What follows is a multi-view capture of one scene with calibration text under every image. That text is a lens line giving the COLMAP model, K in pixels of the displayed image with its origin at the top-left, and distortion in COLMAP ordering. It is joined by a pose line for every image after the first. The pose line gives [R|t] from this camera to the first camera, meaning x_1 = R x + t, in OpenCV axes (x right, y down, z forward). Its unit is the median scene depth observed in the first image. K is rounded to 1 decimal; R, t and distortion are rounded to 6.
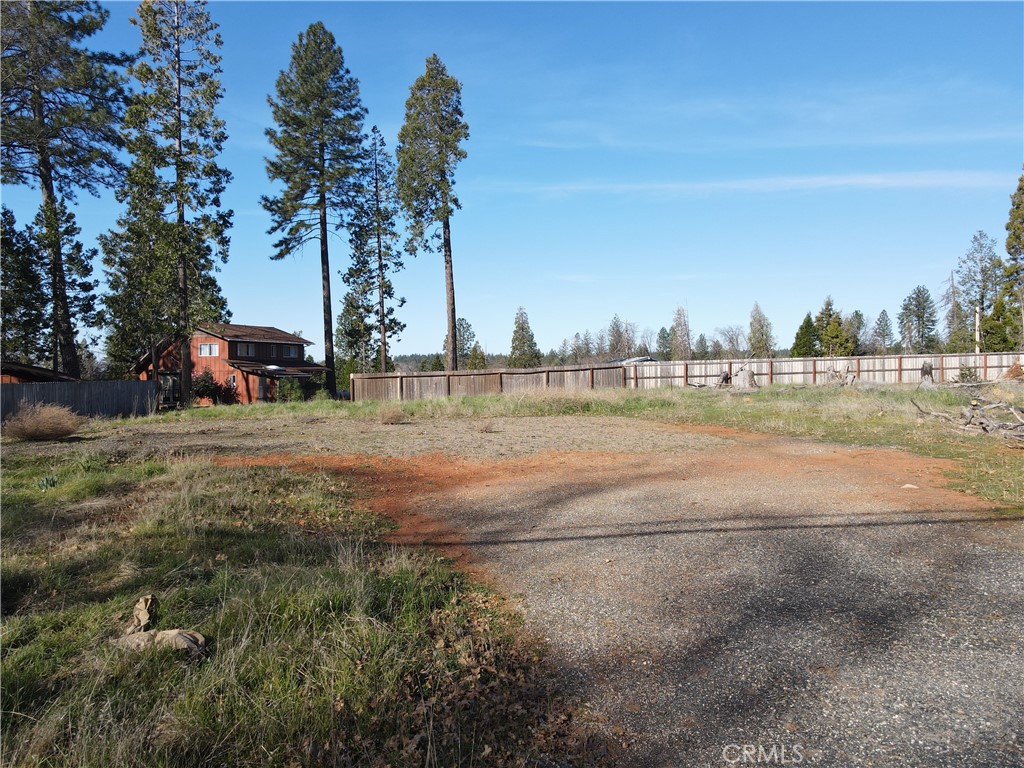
lens RADIAL K [[750.6, 0, 510.8], [0, 750.6, 373.4], [0, 0, 1]] dist [0.017092, 0.008654]
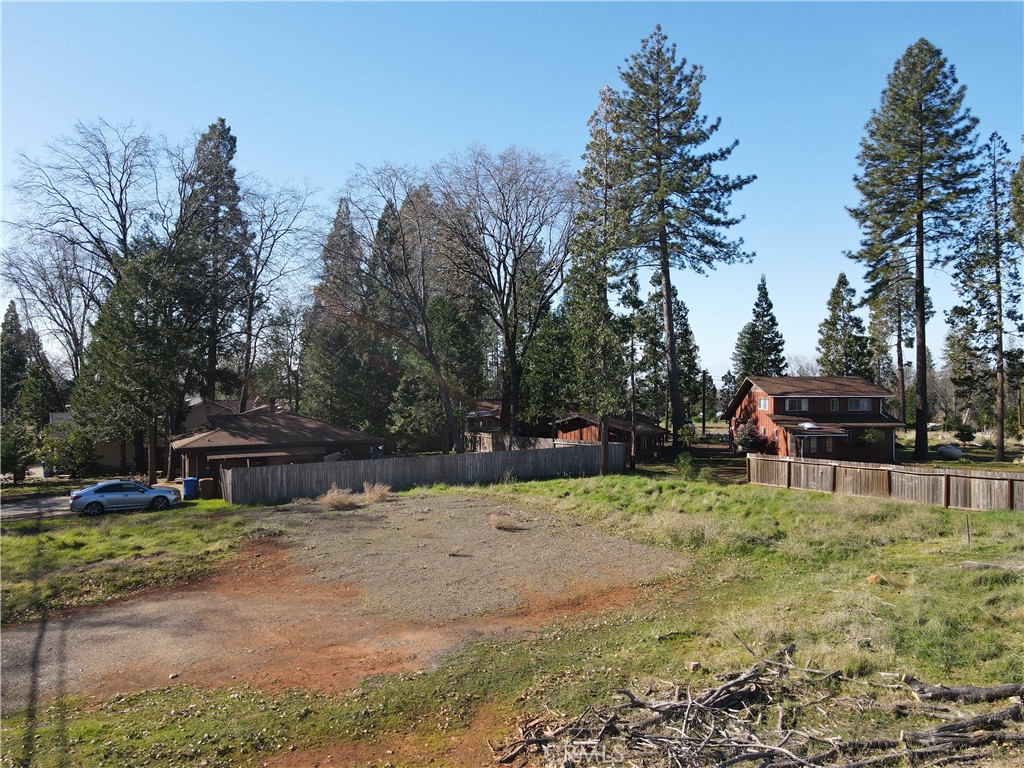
lens RADIAL K [[750.6, 0, 509.0], [0, 750.6, 377.2], [0, 0, 1]] dist [0.017092, 0.008654]
pose [[0.463717, 0.012320, -0.885898, 0.328327], [-0.002309, 0.999917, 0.012697, -0.070076], [0.885980, -0.003842, 0.463707, 0.139826]]
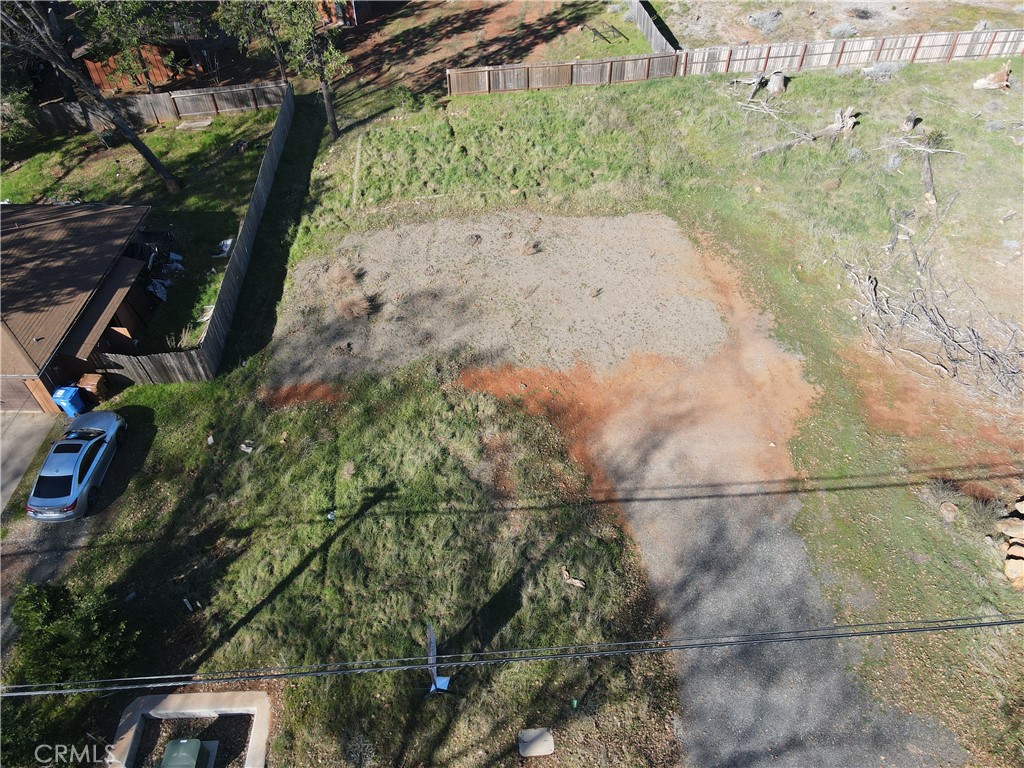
lens RADIAL K [[750.6, 0, 510.1], [0, 750.6, 380.5], [0, 0, 1]] dist [0.017092, 0.008654]
pose [[0.999969, 0.000691, -0.007887, -0.061719], [0.005114, 0.704089, 0.710094, -0.300709], [0.006043, -0.710112, 0.704063, -0.115470]]
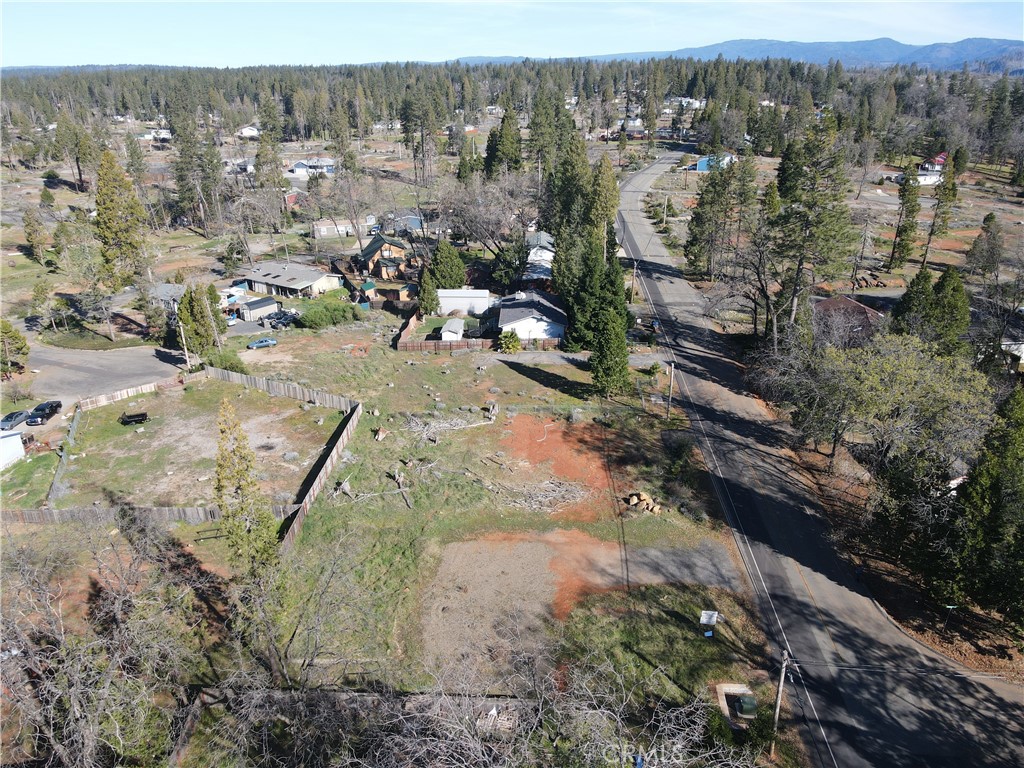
lens RADIAL K [[750.6, 0, 508.3], [0, 750.6, 387.1], [0, 0, 1]] dist [0.017092, 0.008654]
pose [[0.127292, -0.365895, 0.921910, -0.878318], [0.009278, 0.929869, 0.367773, -0.604909], [-0.991822, -0.038261, 0.121760, 0.167643]]
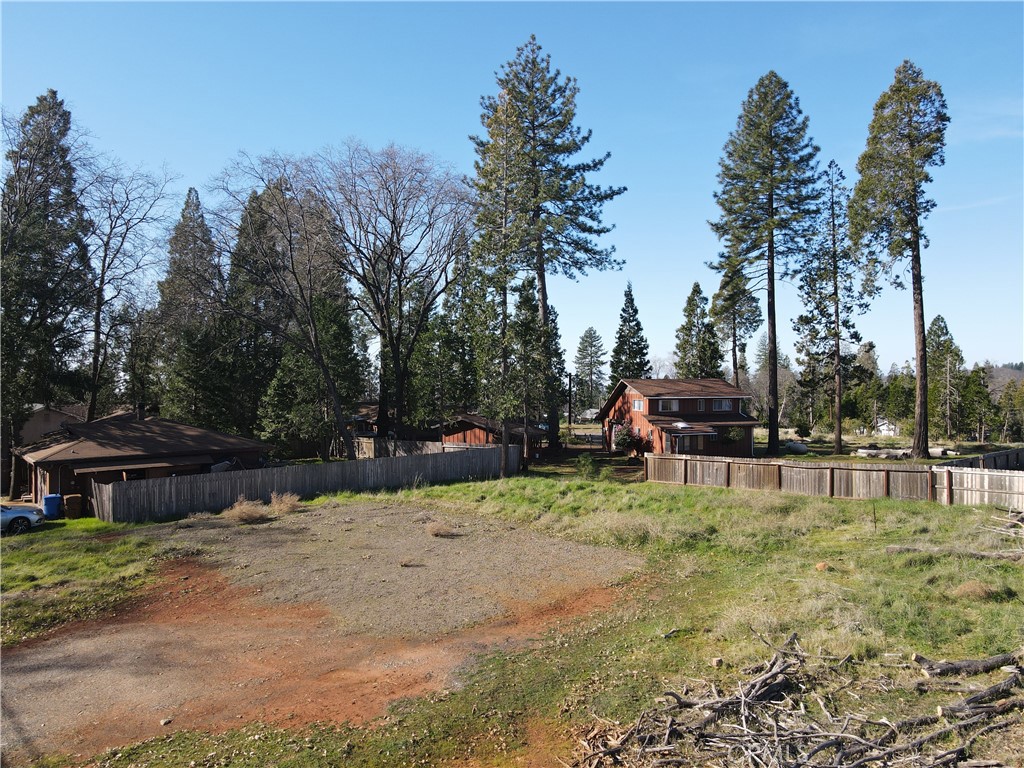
lens RADIAL K [[750.6, 0, 509.5], [0, 750.6, 376.4], [0, 0, 1]] dist [0.017092, 0.008654]
pose [[0.642083, 0.007792, -0.766595, 0.291248], [-0.003330, 0.999967, 0.007374, -0.069688], [0.766628, -0.002182, 0.642088, 0.097429]]
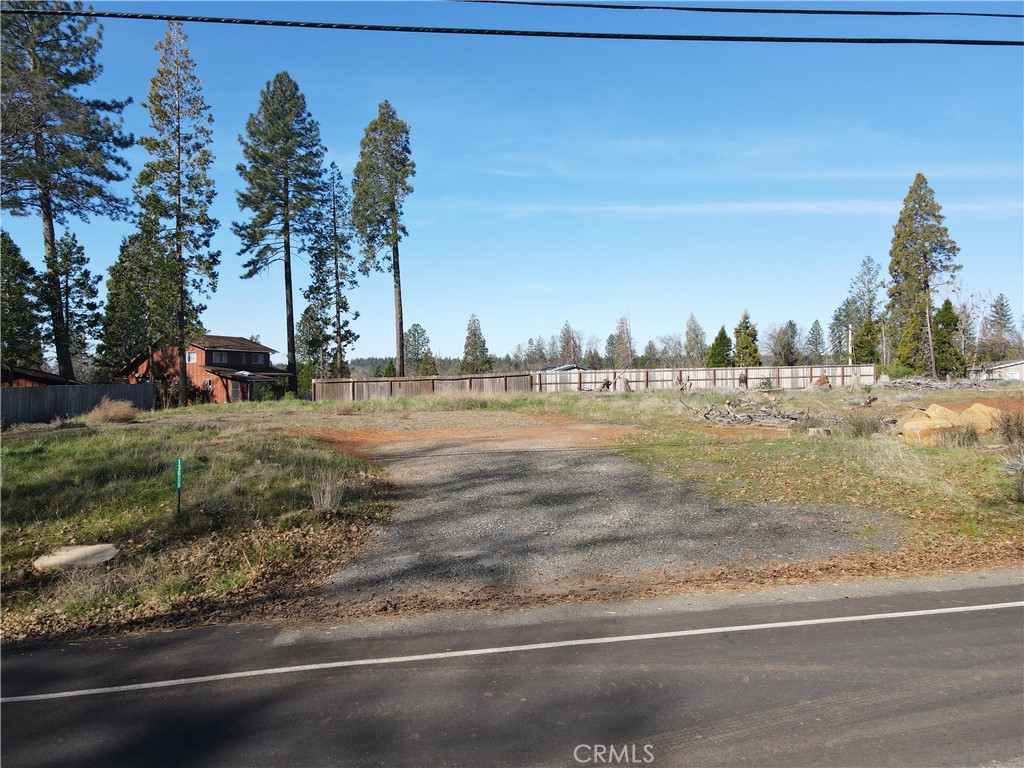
lens RADIAL K [[750.6, 0, 510.9], [0, 750.6, 374.2], [0, 0, 1]] dist [0.017092, 0.008654]
pose [[0.998418, 0.006324, 0.055866, 0.028517], [-0.006086, 0.999972, -0.004429, -0.002516], [-0.055892, 0.004082, 0.998428, -0.162962]]
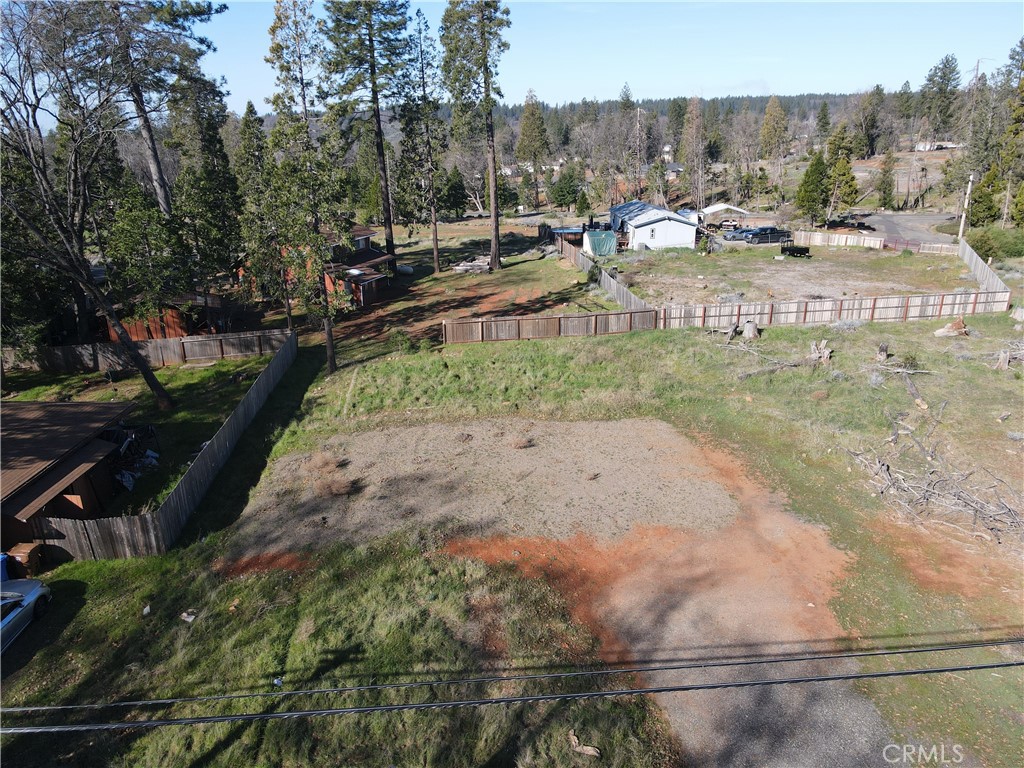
lens RADIAL K [[750.6, 0, 509.5], [0, 750.6, 378.2], [0, 0, 1]] dist [0.017092, 0.008654]
pose [[0.999995, -0.001204, 0.002804, -0.062272], [0.000224, 0.945353, 0.326049, -0.194897], [-0.003043, -0.326047, 0.945349, -0.146779]]
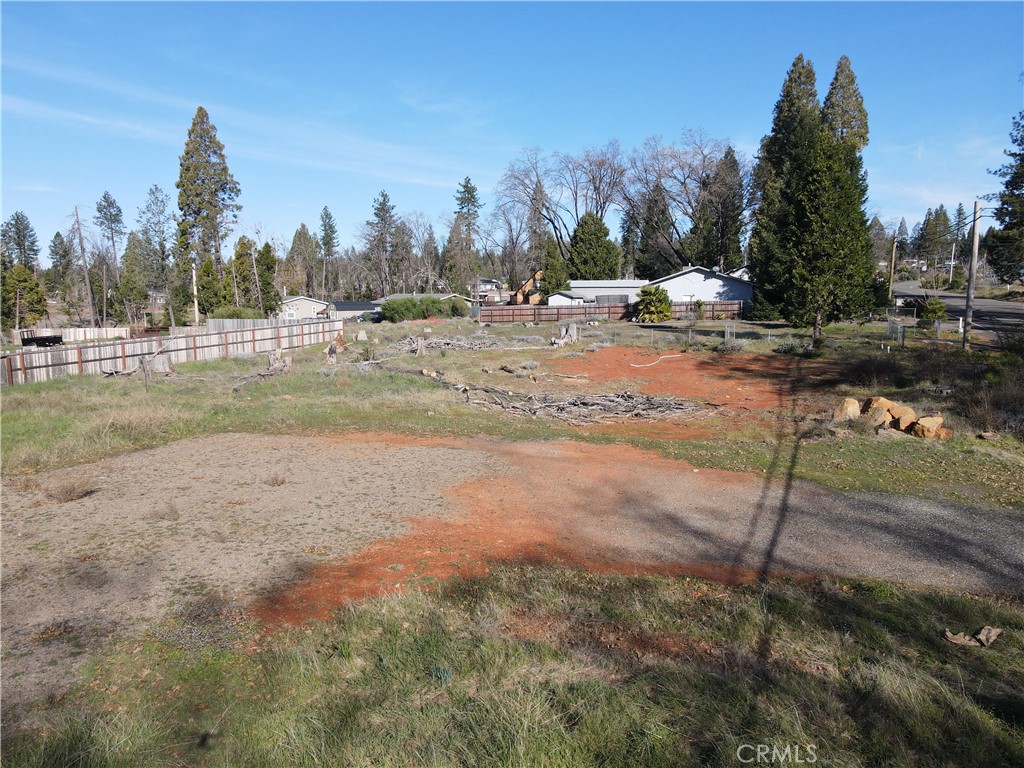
lens RADIAL K [[750.6, 0, 506.7], [0, 750.6, 370.2], [0, 0, 1]] dist [0.017092, 0.008654]
pose [[0.448795, -0.088682, 0.889223, -0.210475], [0.002771, 0.995197, 0.097852, -0.045112], [-0.893630, -0.041452, 0.446886, 0.092465]]
